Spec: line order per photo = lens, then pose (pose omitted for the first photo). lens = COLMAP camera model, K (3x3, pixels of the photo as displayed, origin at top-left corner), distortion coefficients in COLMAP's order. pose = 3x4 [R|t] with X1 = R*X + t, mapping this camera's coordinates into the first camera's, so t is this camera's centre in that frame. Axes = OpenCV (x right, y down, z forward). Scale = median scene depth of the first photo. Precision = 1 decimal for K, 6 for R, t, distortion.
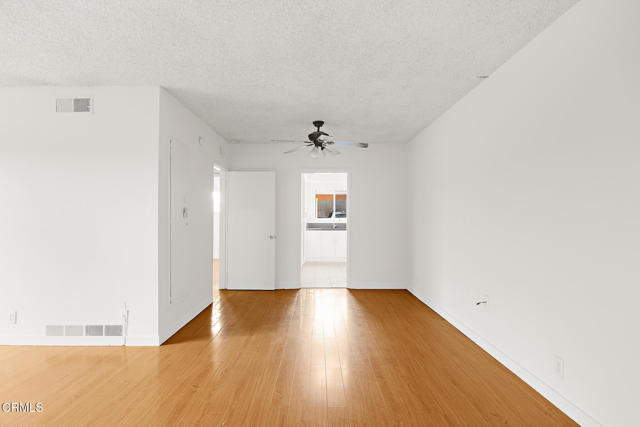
lens RADIAL K [[330.5, 0, 315.4], [0, 330.5, 212.5], [0, 0, 1]] dist [-0.000568, -0.000213]
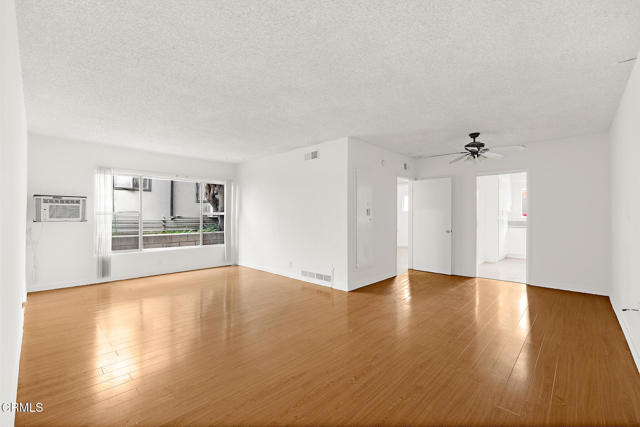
lens RADIAL K [[277.8, 0, 319.9], [0, 277.8, 215.0], [0, 0, 1]] dist [0.004338, 0.000243]
pose [[0.730747, 0.000672, -0.682648, 0.359153], [0.009703, 0.999888, 0.011371, -0.004942], [0.682580, -0.014933, 0.730659, -0.117983]]
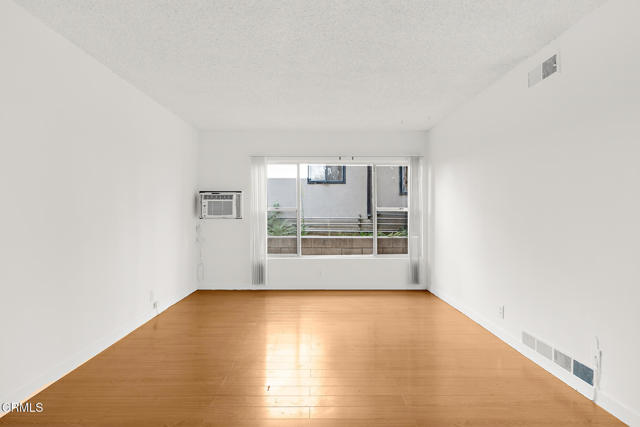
lens RADIAL K [[347.1, 0, 315.9], [0, 347.1, 209.1], [0, 0, 1]] dist [0.023836, -0.002990]
pose [[0.016065, -0.011586, -0.999804, 0.113700], [0.018947, 0.999757, -0.011281, 0.011841], [0.999691, -0.018762, 0.016281, 0.396913]]
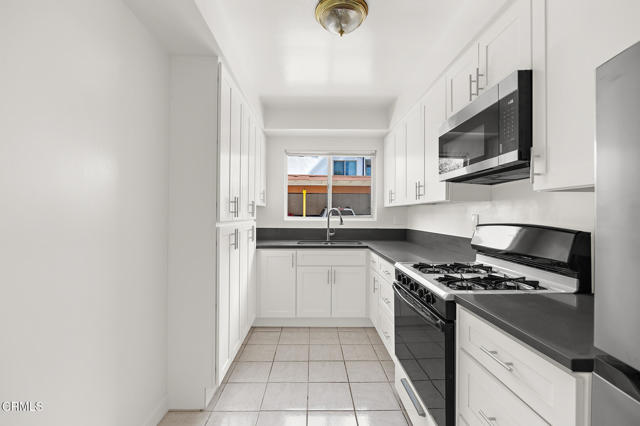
lens RADIAL K [[277.8, 0, 319.0], [0, 277.8, 217.3], [0, 0, 1]] dist [0.004338, 0.000243]
pose [[0.999689, 0.002030, 0.024855, 0.094618], [-0.002036, 0.999998, 0.000222, 0.048703], [-0.024855, -0.000273, 0.999691, 1.779506]]
